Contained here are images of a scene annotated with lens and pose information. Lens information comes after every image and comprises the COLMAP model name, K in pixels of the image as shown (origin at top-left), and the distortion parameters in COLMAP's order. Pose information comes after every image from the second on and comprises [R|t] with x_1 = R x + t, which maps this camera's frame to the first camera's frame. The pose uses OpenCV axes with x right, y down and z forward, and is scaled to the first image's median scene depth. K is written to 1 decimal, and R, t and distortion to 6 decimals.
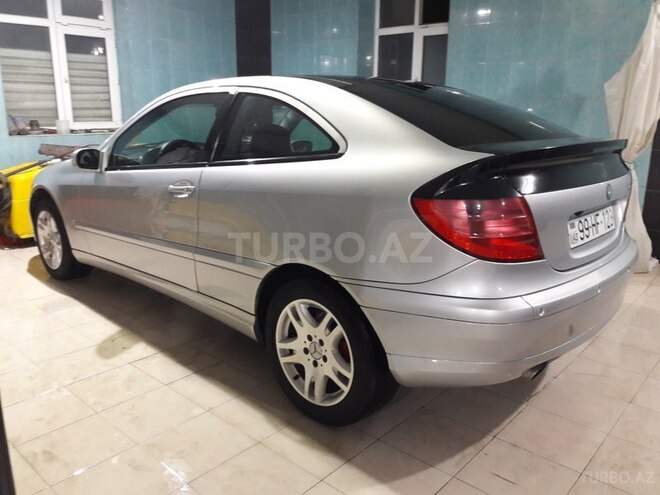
lens RADIAL K [[545.5, 0, 316.8], [0, 545.5, 244.4], [0, 0, 1]] dist [0.033164, -0.078009]
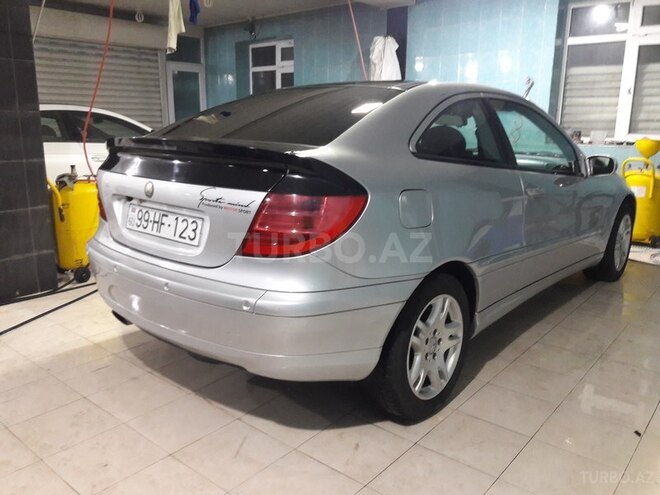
lens RADIAL K [[545.5, 0, 316.8], [0, 545.5, 244.4], [0, 0, 1]] dist [0.033164, -0.078009]
pose [[0.029324, 0.217261, -0.975673, 1.368060], [-0.249296, 0.946837, 0.203348, -0.250455], [0.967983, 0.237269, 0.081928, 1.100527]]
